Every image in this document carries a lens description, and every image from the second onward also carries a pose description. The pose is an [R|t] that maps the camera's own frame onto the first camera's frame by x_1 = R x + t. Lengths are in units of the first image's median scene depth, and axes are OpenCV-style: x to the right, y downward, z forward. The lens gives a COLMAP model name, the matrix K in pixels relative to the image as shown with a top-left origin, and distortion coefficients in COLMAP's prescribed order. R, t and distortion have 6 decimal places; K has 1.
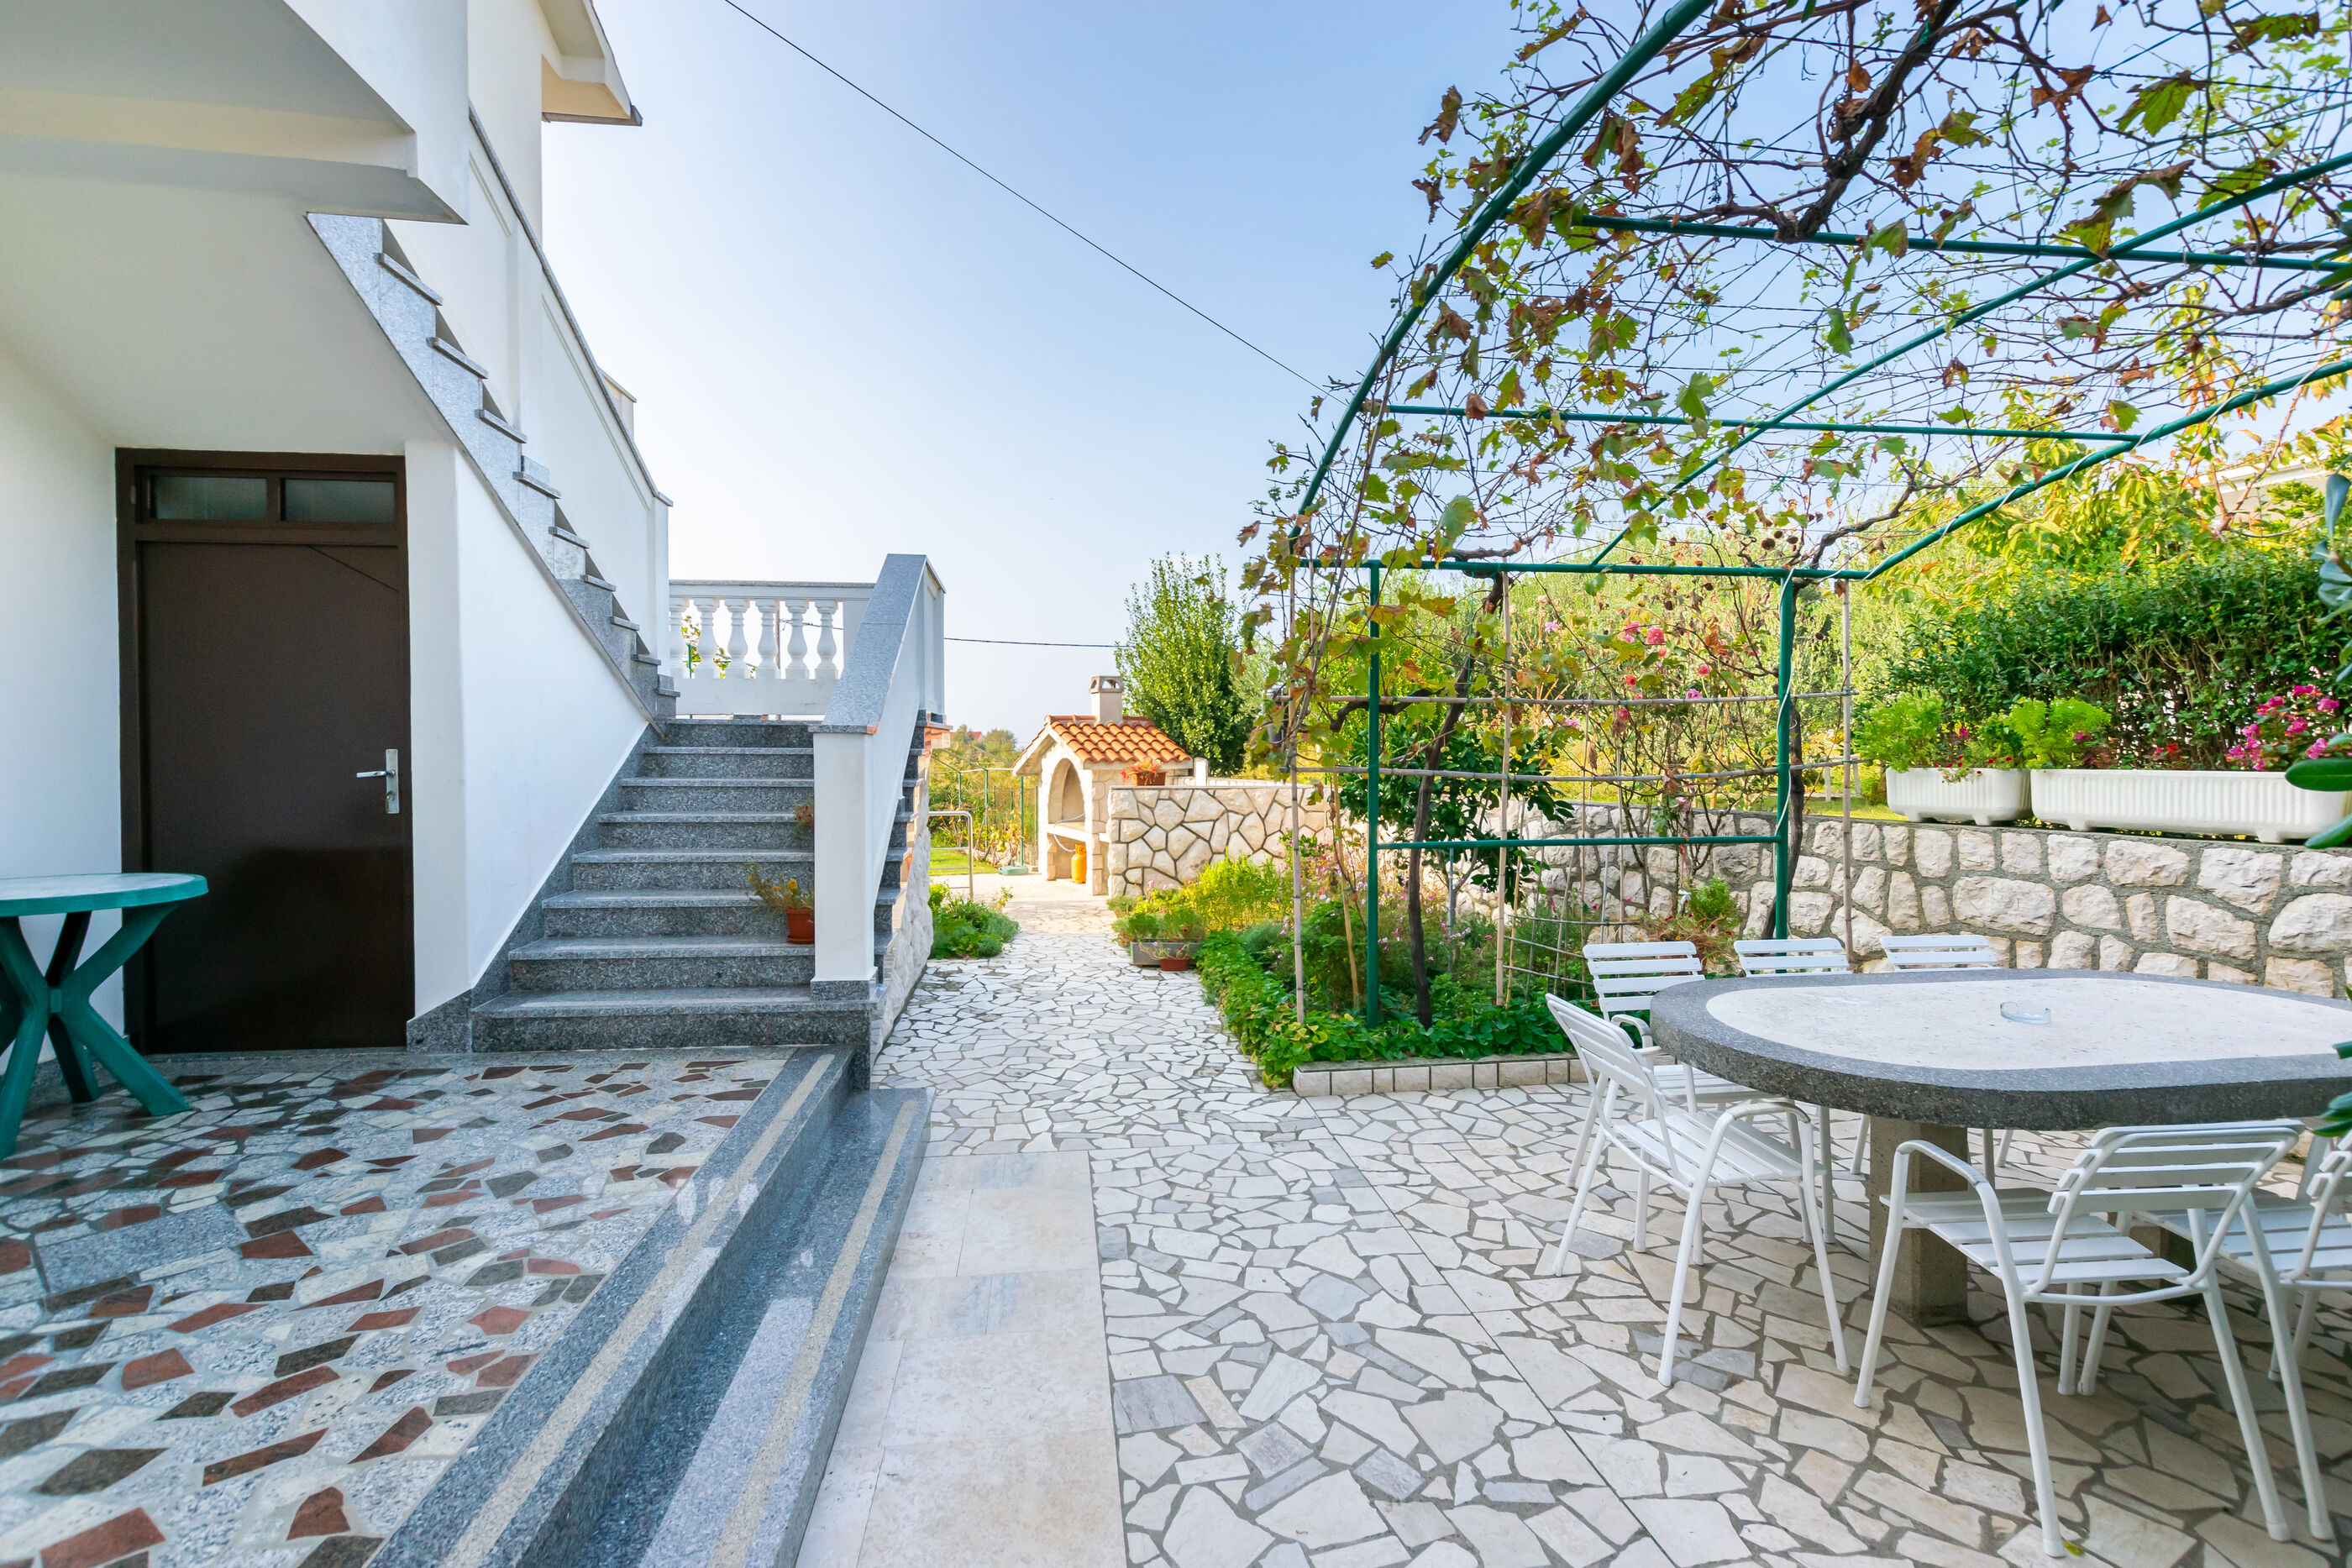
lens RADIAL K [[1017.4, 0, 1174.1], [0, 1017.4, 775.4], [0, 0, 1]] dist [0.000333, -0.000309]
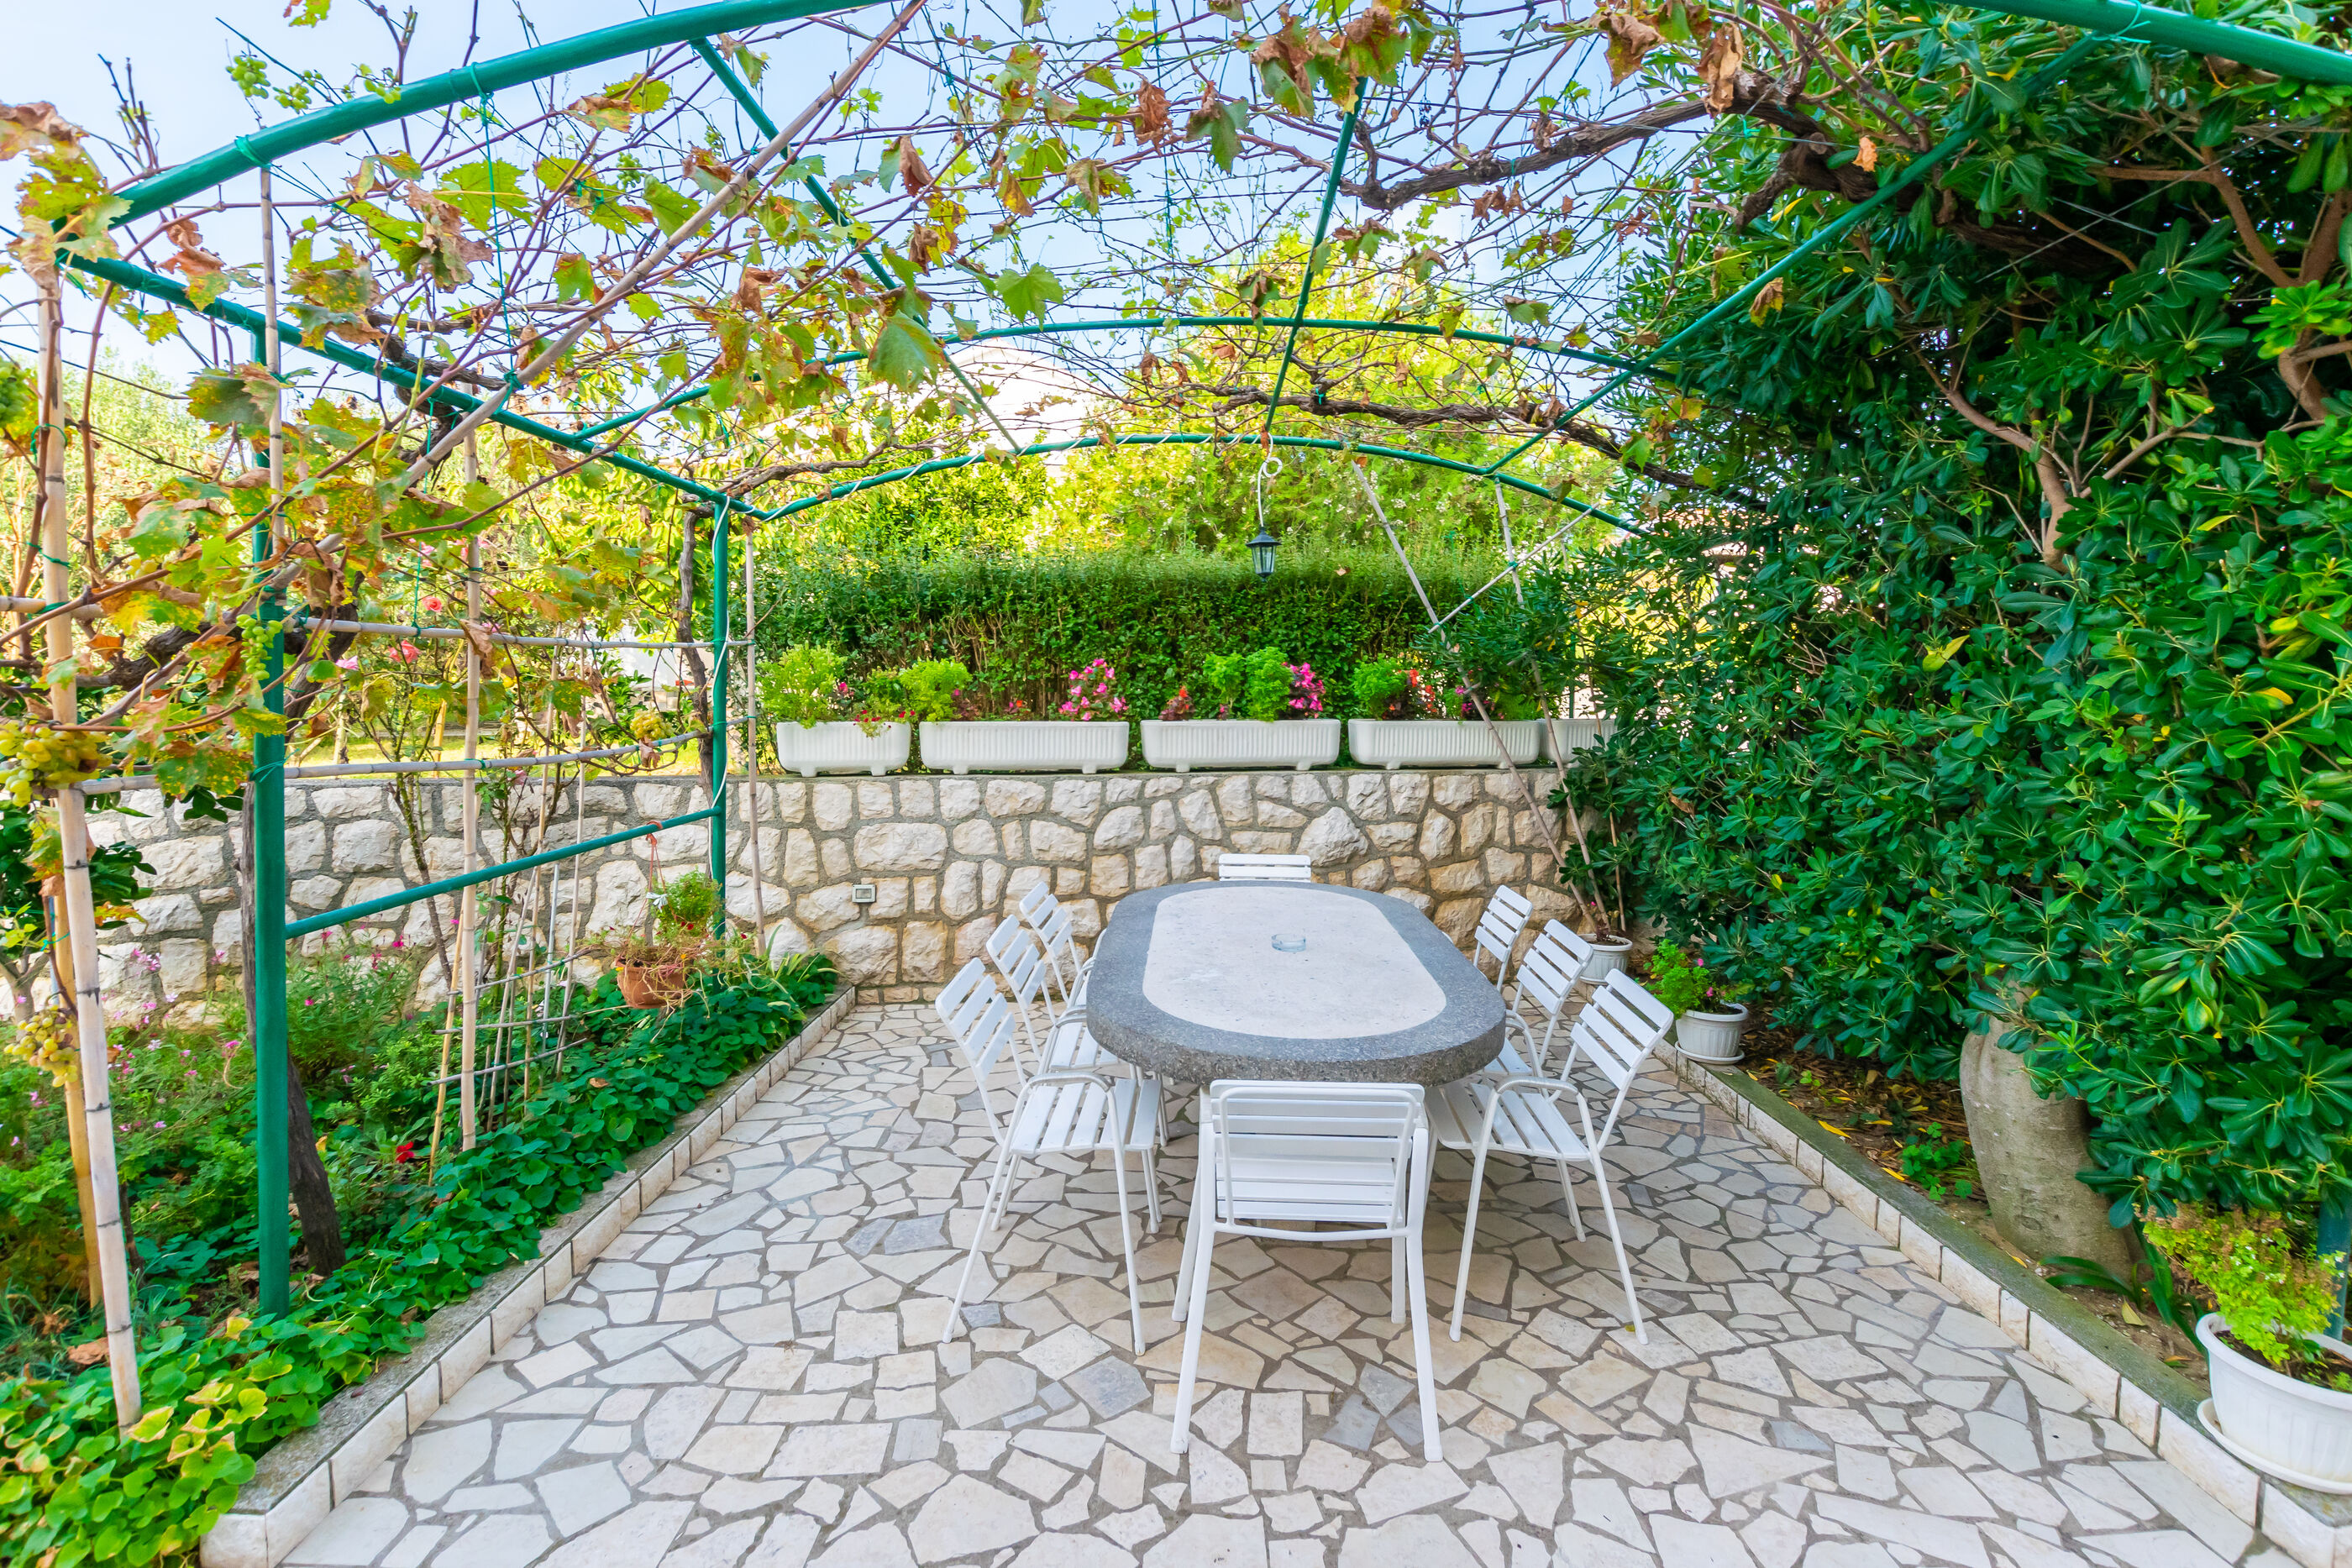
lens RADIAL K [[1017.4, 0, 1158.8], [0, 1017.4, 731.4], [0, 0, 1]] dist [0.000333, -0.000309]
pose [[0.166884, -0.044963, 0.984951, -0.218266], [0.016545, 0.998947, 0.042799, -0.041046], [-0.985838, 0.009154, 0.167452, 0.591453]]
